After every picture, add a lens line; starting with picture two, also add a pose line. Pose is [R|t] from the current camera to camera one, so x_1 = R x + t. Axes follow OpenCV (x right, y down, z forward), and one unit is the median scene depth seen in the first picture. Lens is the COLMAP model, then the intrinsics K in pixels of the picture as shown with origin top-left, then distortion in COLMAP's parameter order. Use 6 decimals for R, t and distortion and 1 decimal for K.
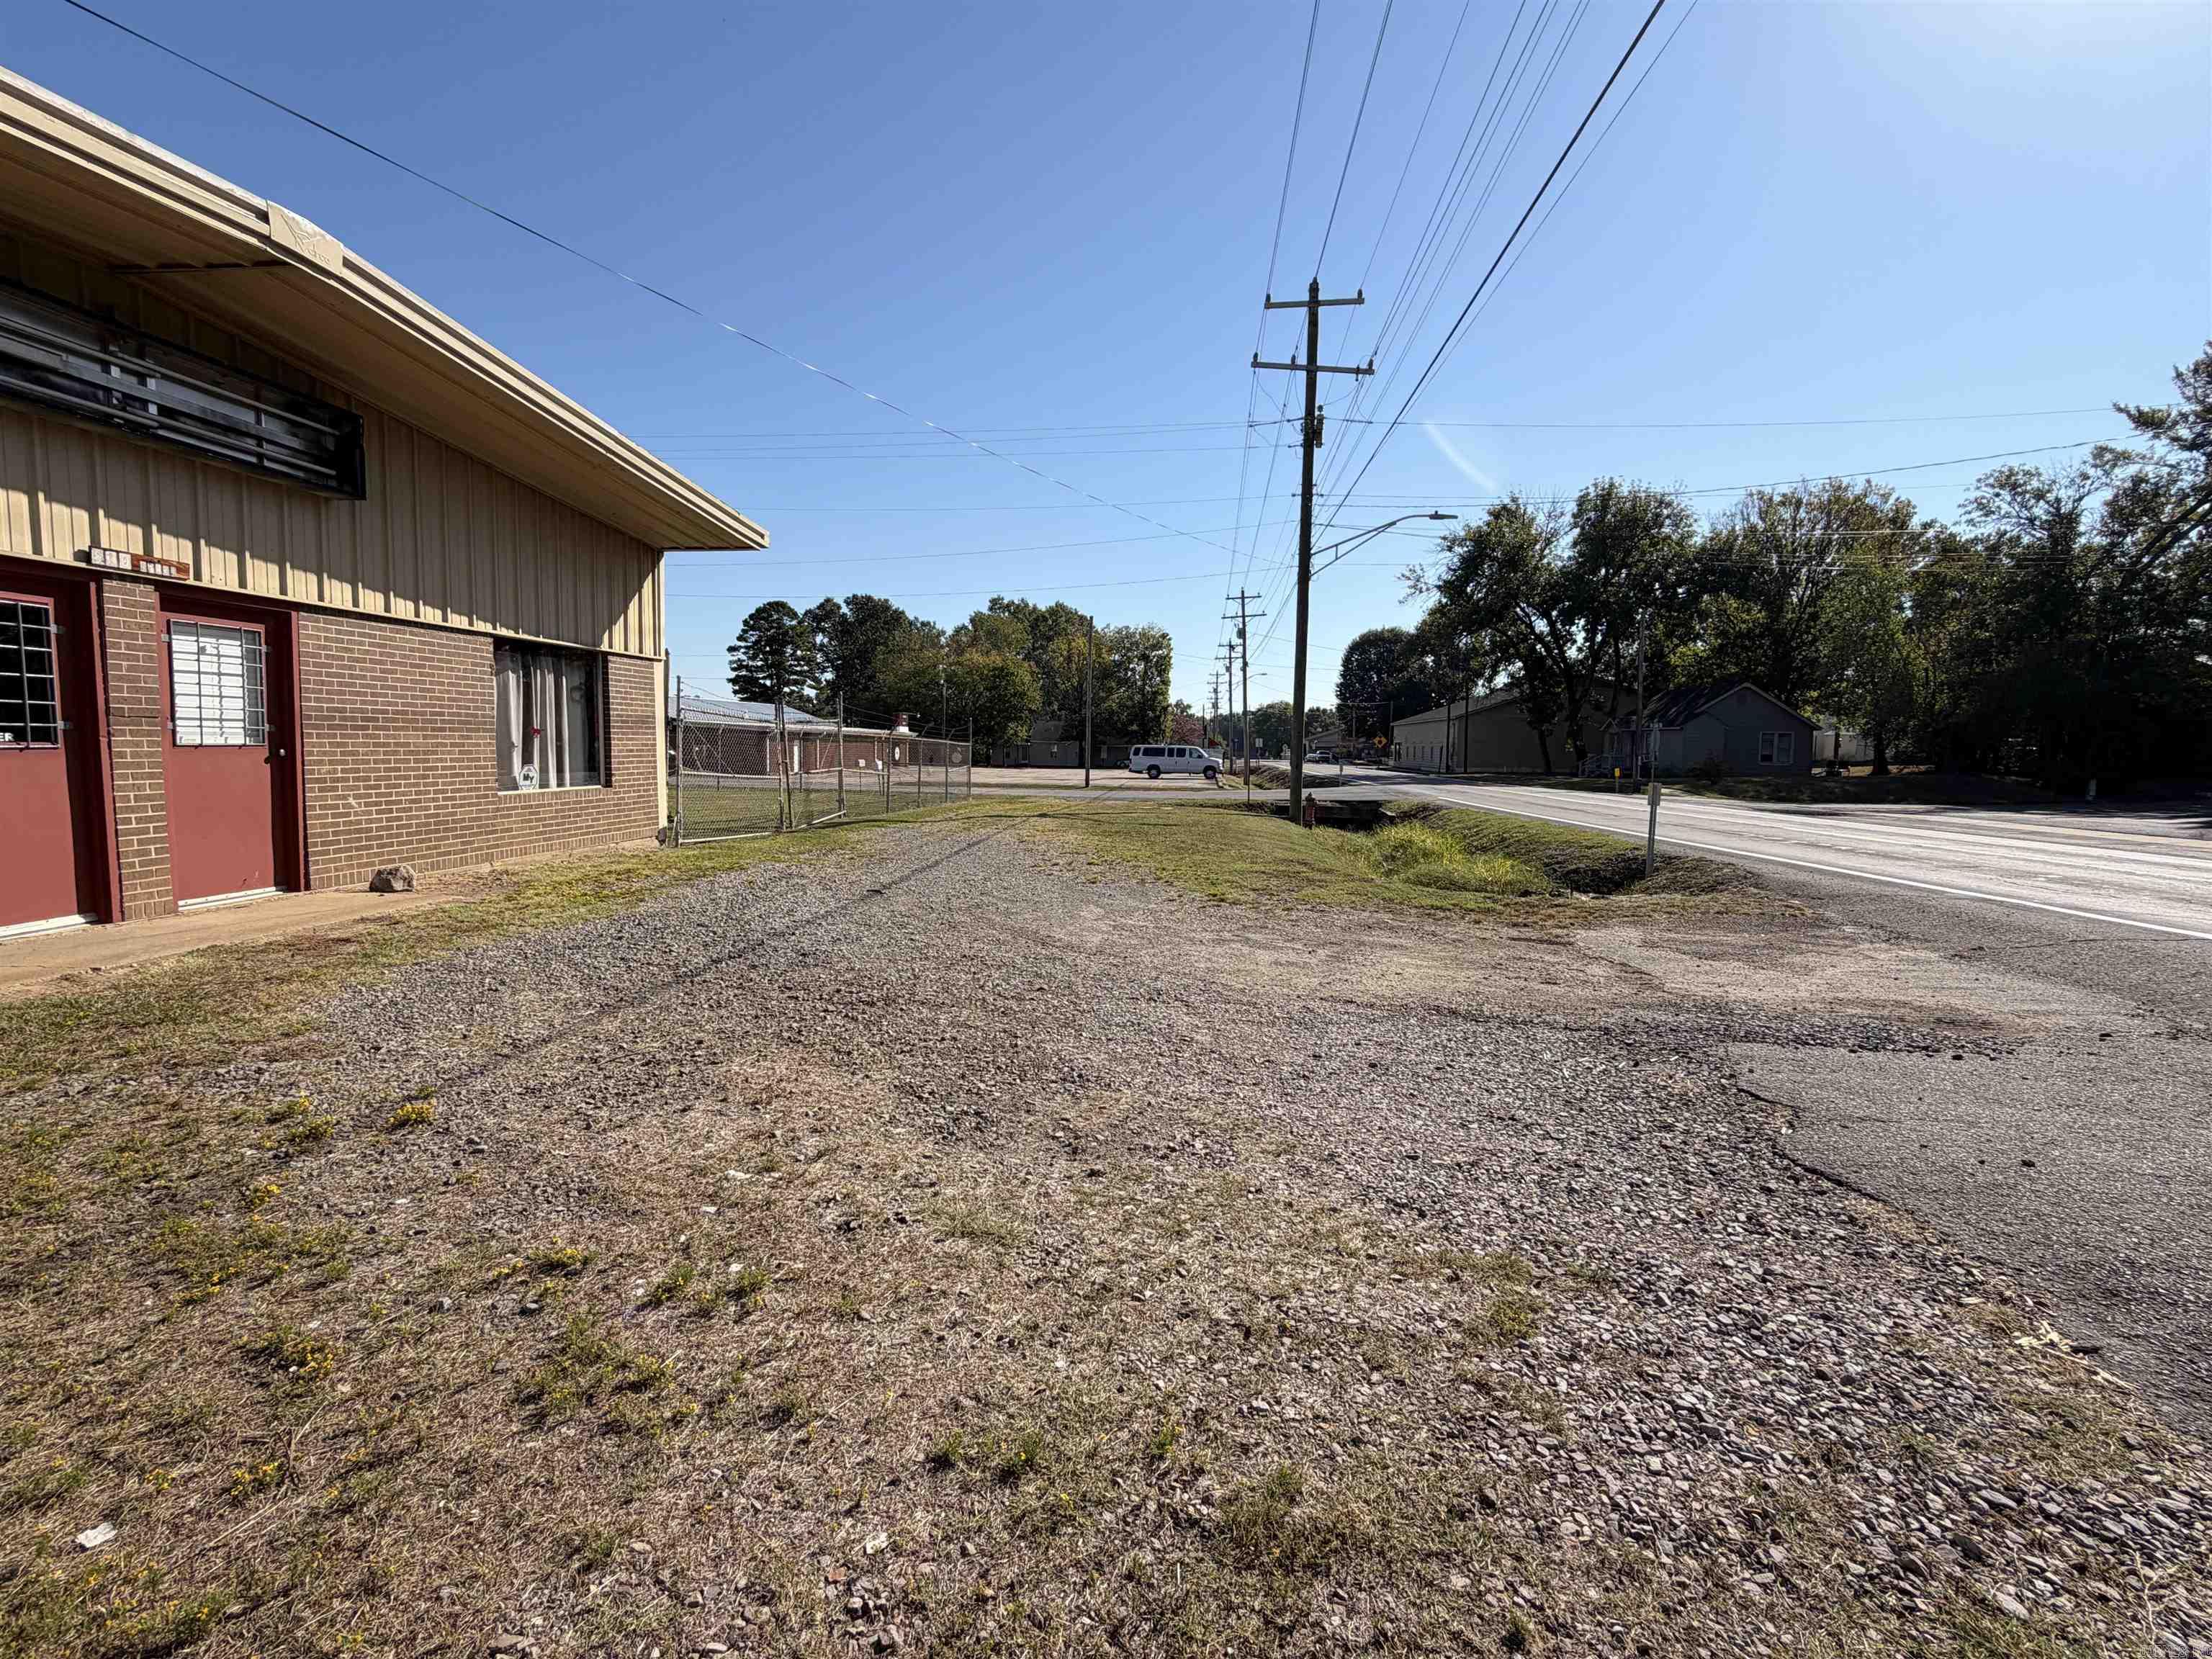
lens RADIAL K [[989.9, 0, 1106.0], [0, 989.9, 829.5], [0, 0, 1]] dist [-0.002394, -0.000587]
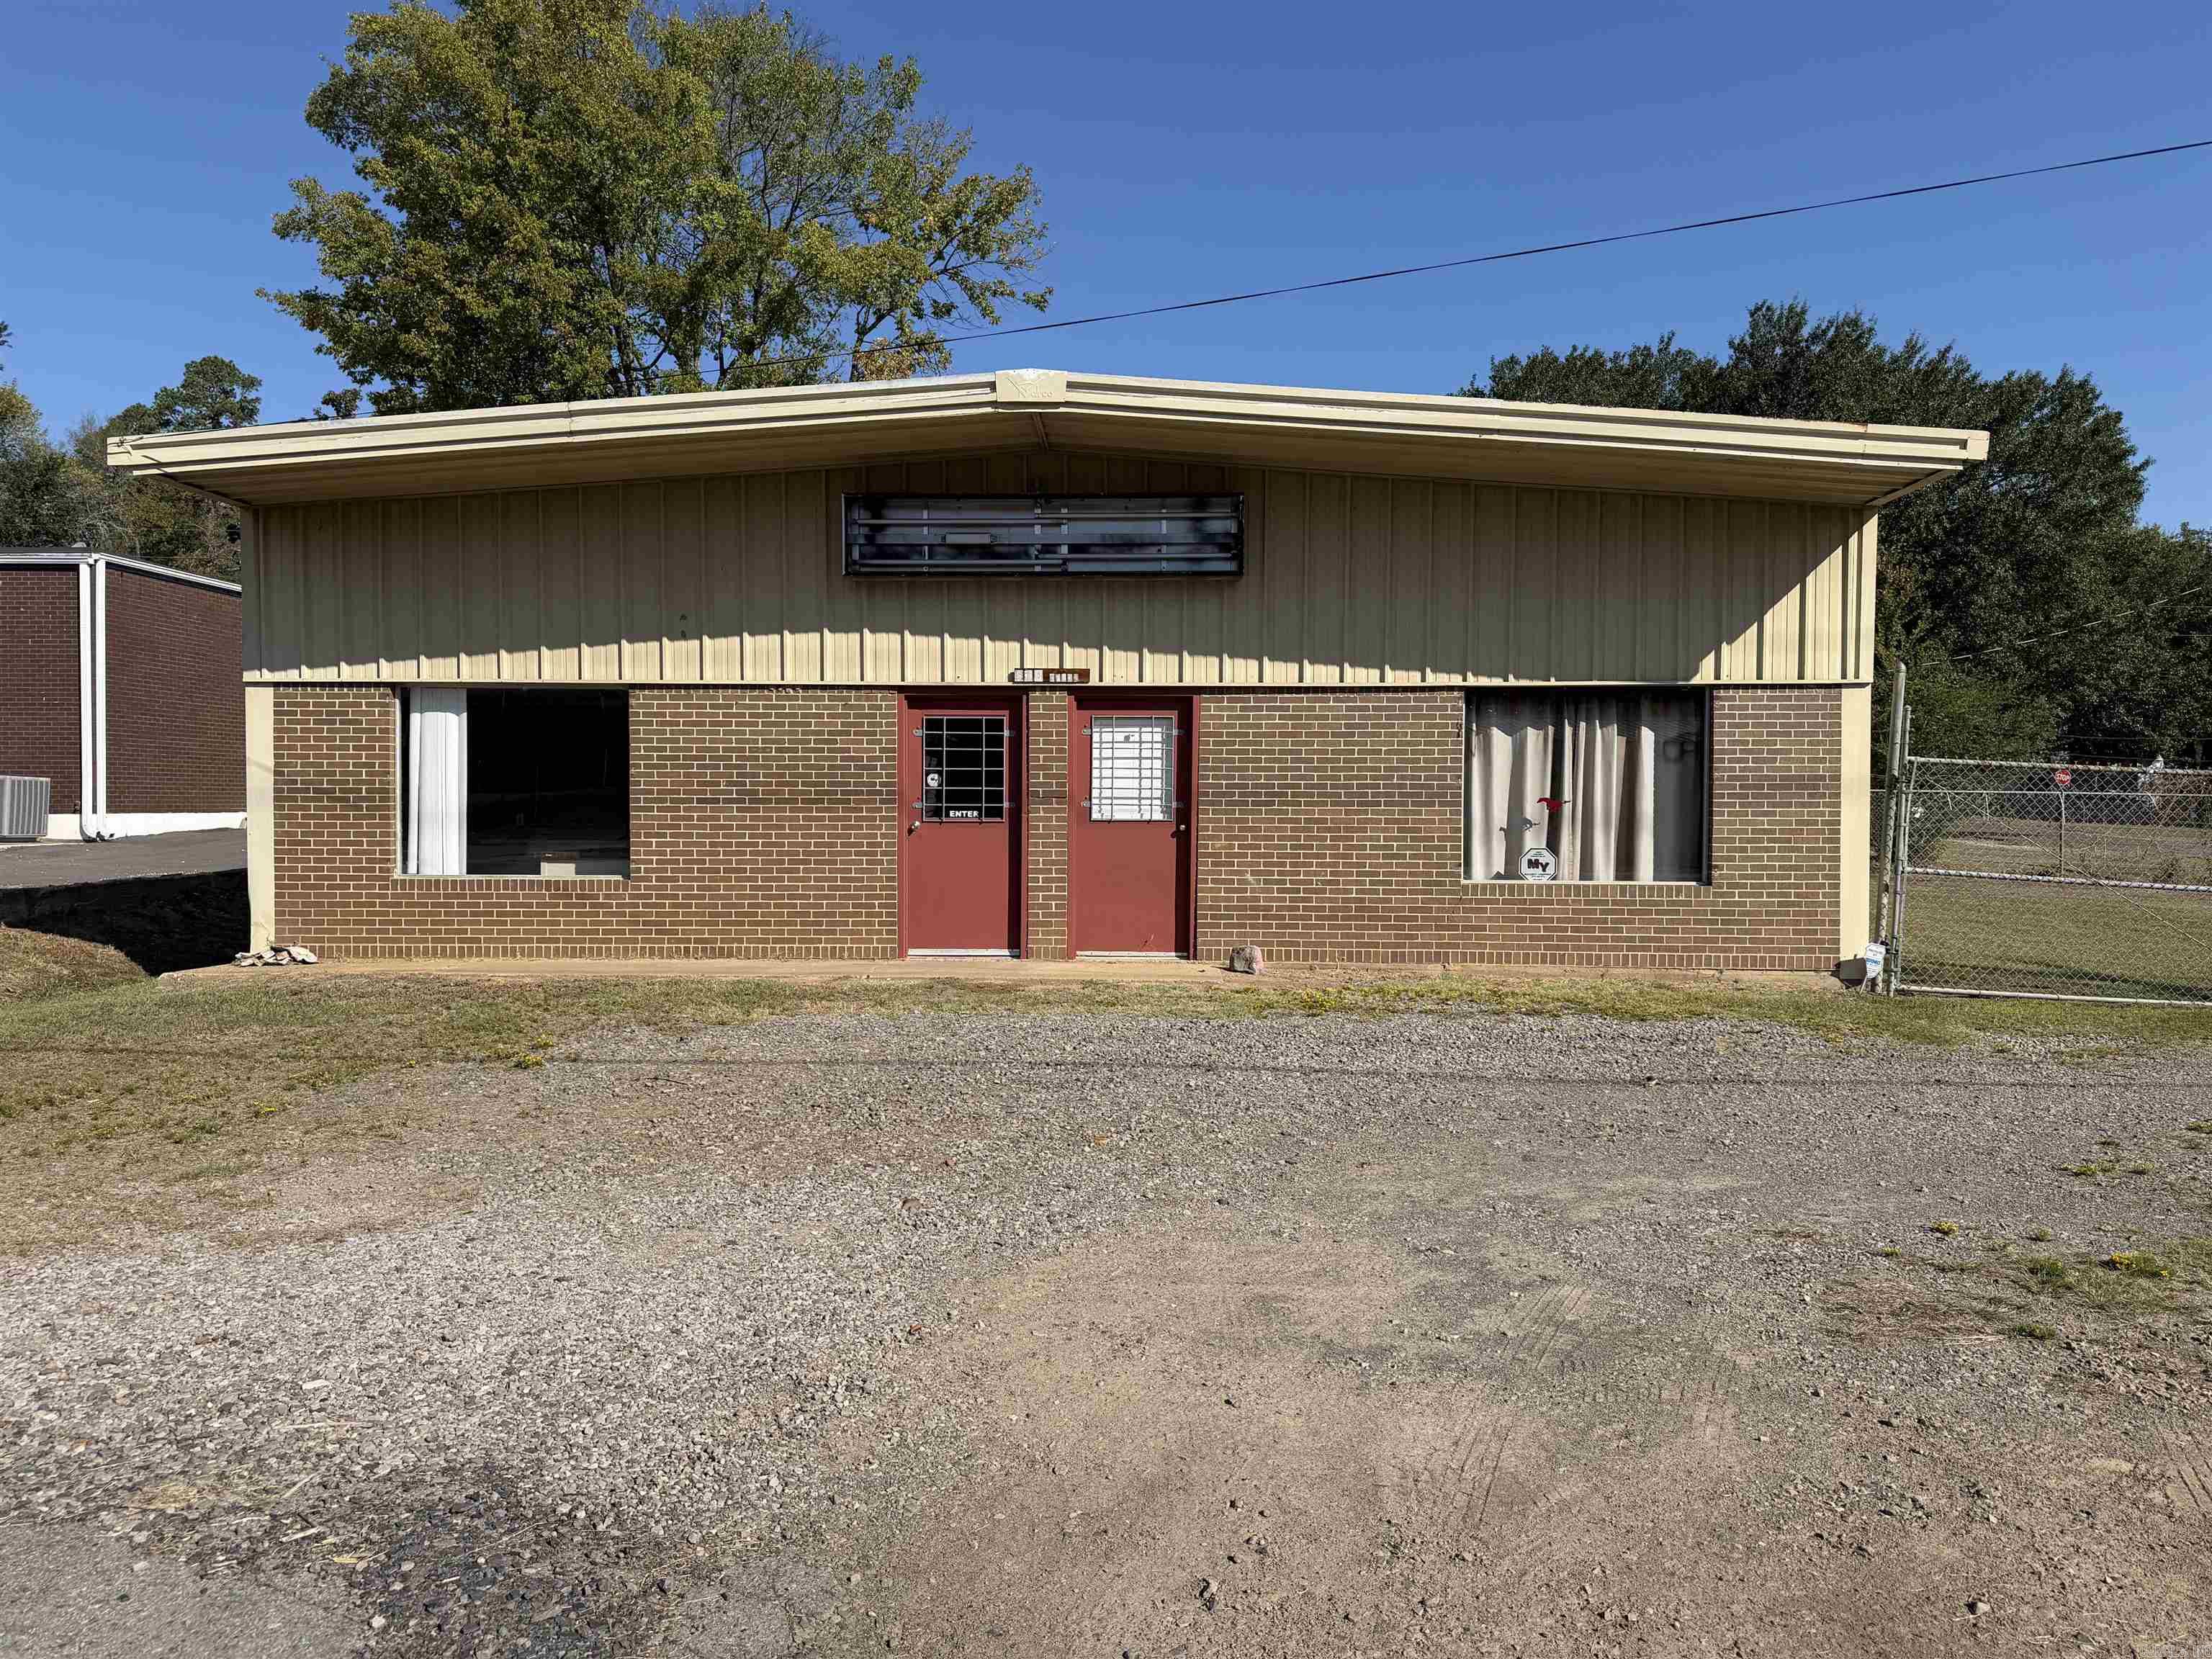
lens RADIAL K [[1522.4, 0, 1104.1], [0, 1522.4, 844.8], [0, 0, 1]] dist [0.122969, -0.170354]
pose [[0.053015, 0.011814, -0.998524, 0.701865], [-0.089047, 0.996002, 0.007057, -0.055058], [0.994616, 0.088541, 0.053856, 0.719283]]
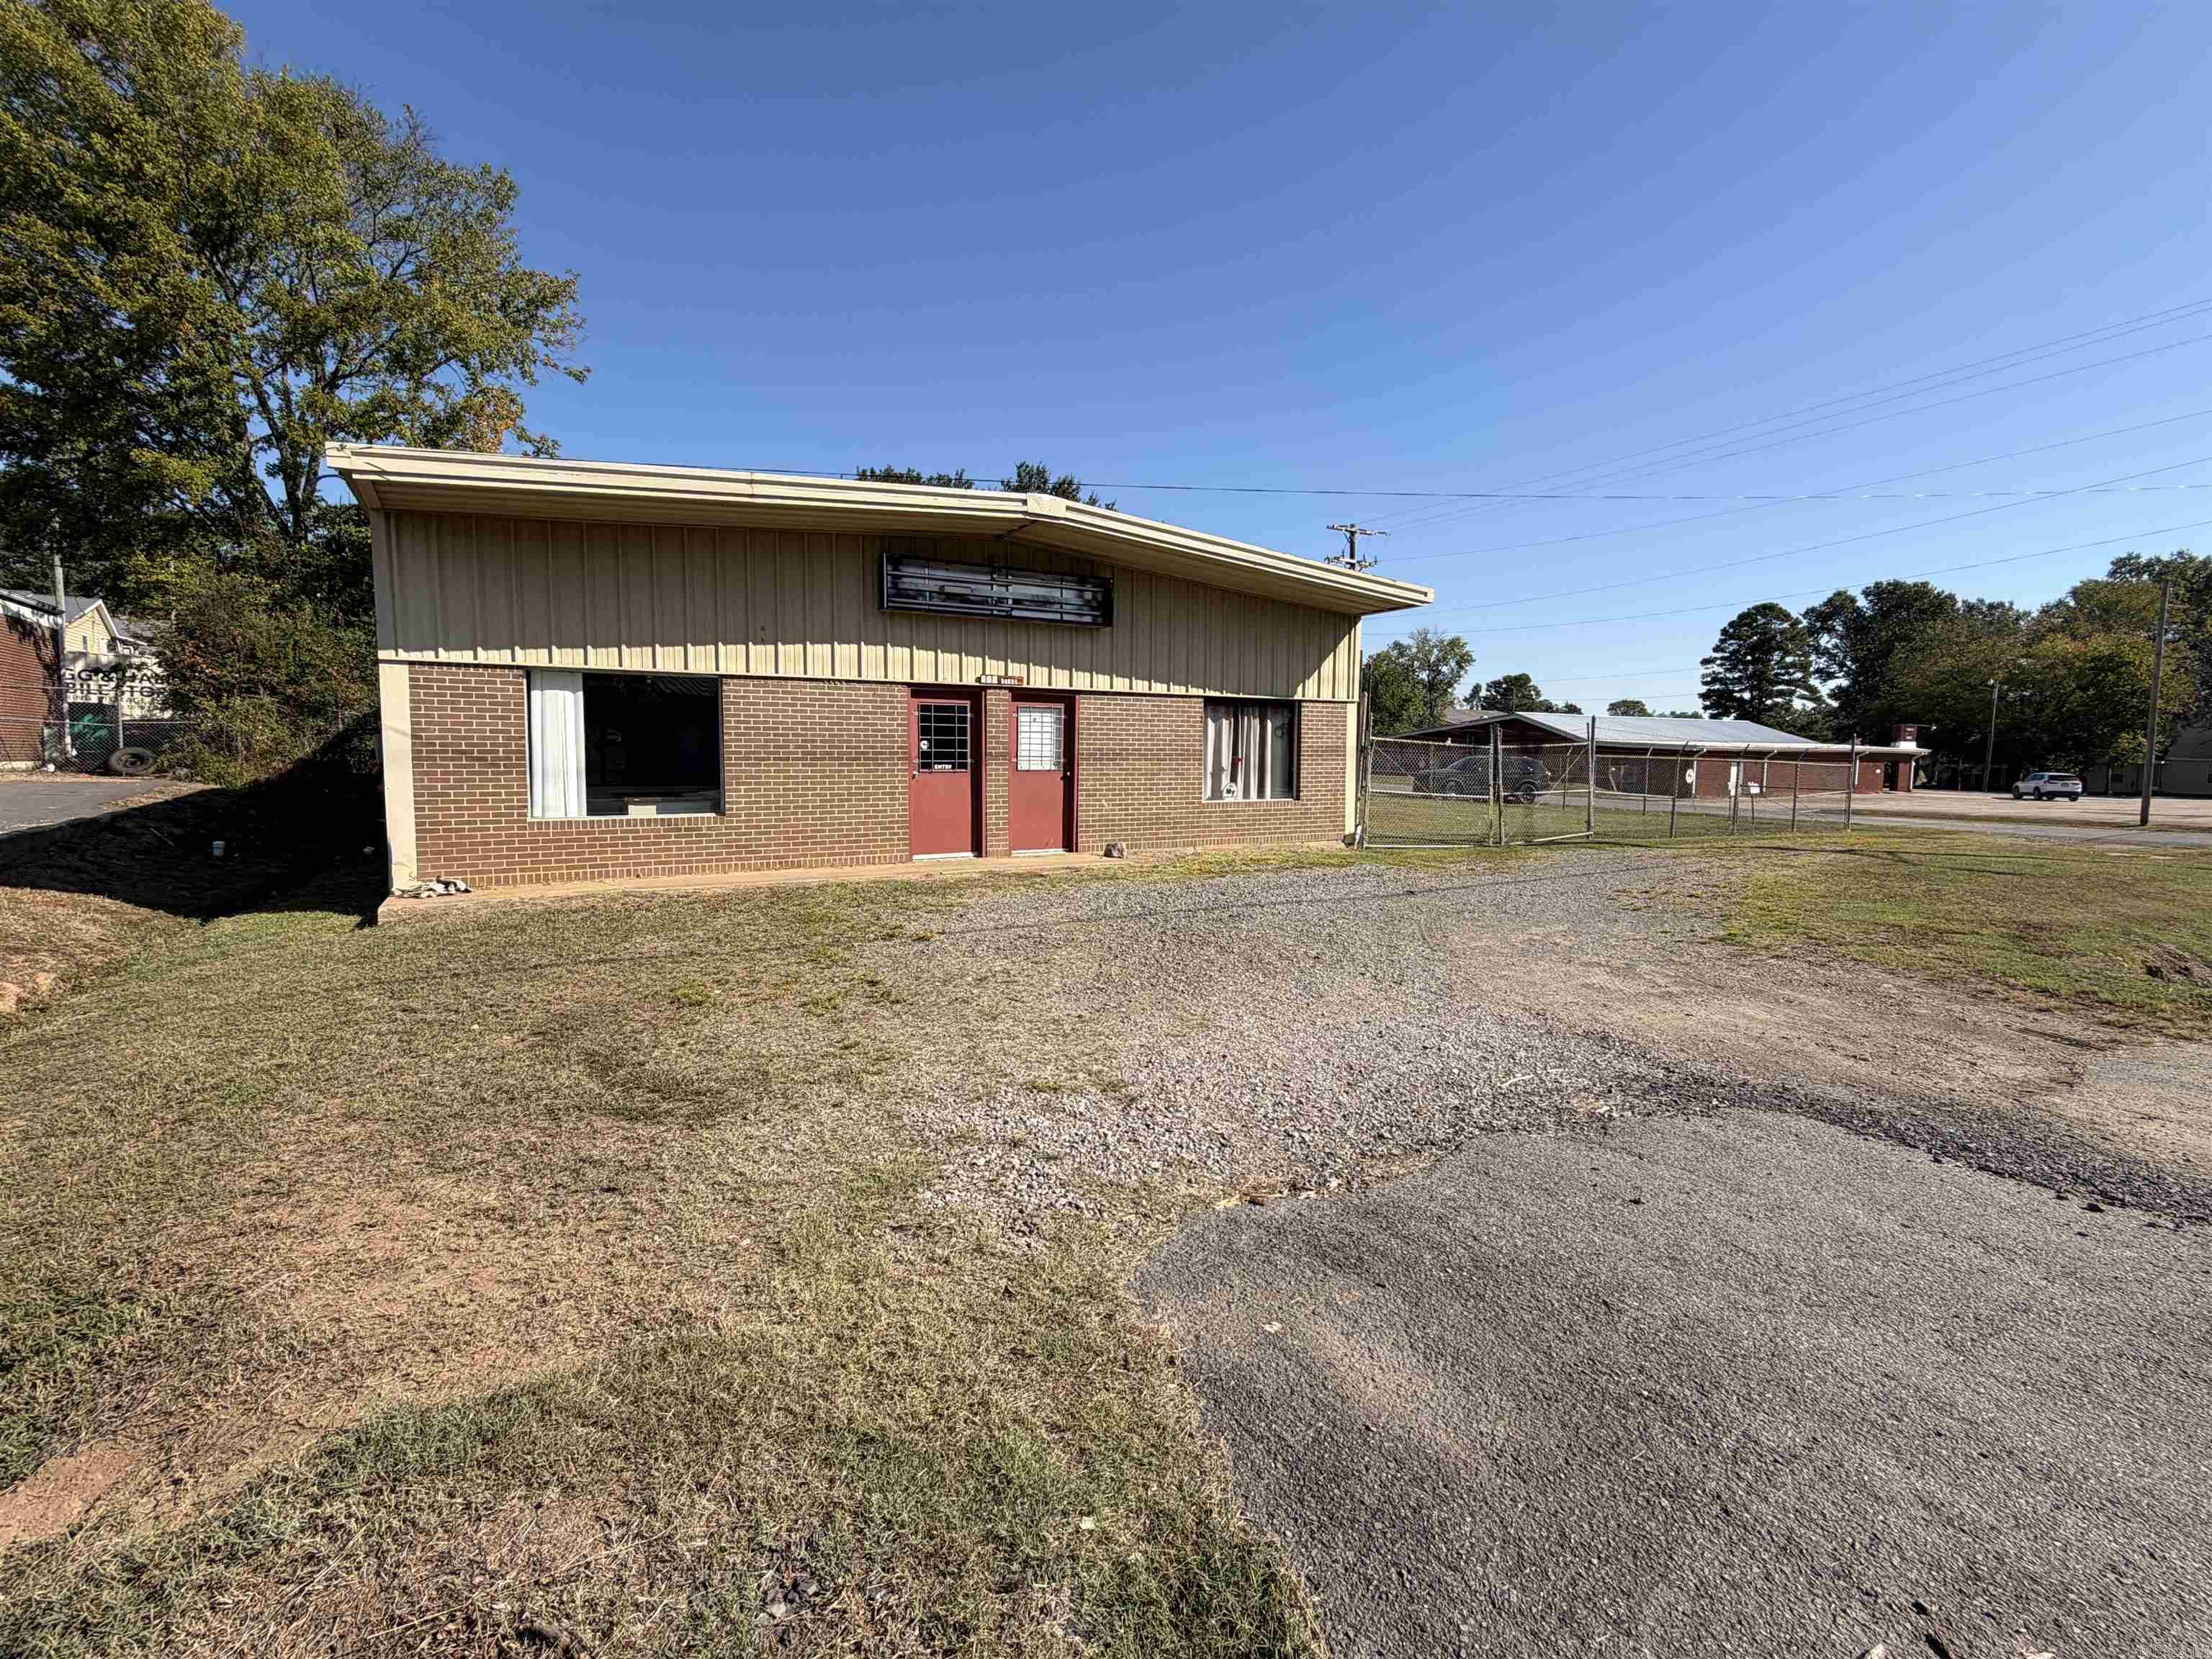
lens RADIAL K [[989.9, 0, 1106.0], [0, 989.9, 829.5], [0, 0, 1]] dist [-0.002394, -0.000587]
pose [[0.595844, 0.050277, -0.801525, 0.567257], [-0.065738, 0.997743, 0.013716, -0.005674], [0.800405, 0.044518, 0.597804, -0.013647]]
